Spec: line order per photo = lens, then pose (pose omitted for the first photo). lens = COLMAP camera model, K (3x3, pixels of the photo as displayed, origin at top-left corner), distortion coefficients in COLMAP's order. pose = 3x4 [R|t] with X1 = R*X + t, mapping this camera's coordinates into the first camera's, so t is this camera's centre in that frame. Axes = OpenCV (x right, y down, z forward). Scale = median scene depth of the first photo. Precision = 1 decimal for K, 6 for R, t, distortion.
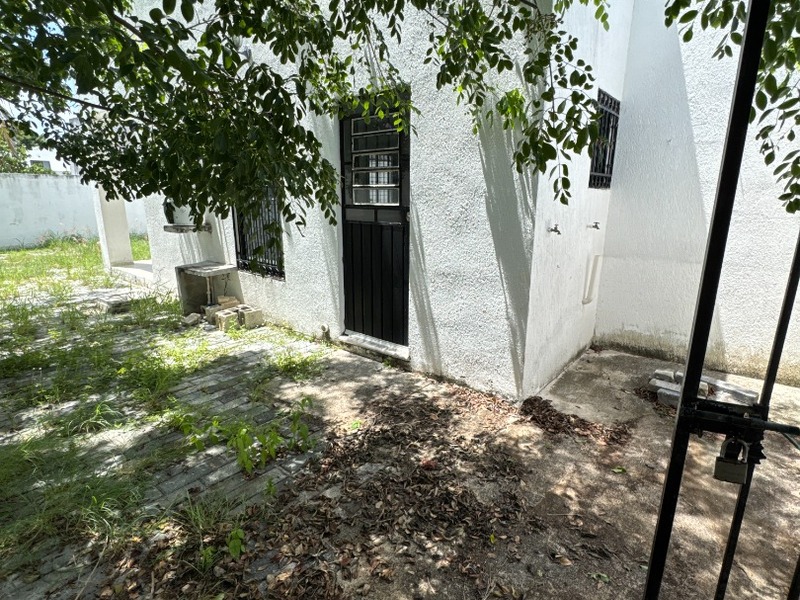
lens RADIAL K [[429.9, 0, 398.8], [0, 429.9, 299.2], [0, 0, 1]] dist [-0.009654, 0.002198]
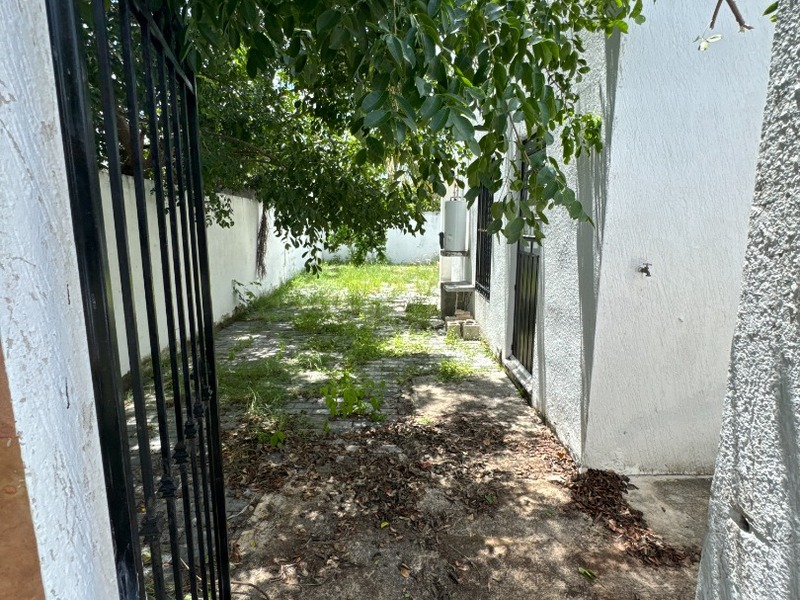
lens RADIAL K [[429.9, 0, 397.3], [0, 429.9, 299.9], [0, 0, 1]] dist [-0.009654, 0.002198]
pose [[0.643879, 0.130725, -0.753877, 0.611624], [-0.184513, 0.982746, 0.012821, -0.028556], [0.742546, 0.130845, 0.656891, 0.121049]]
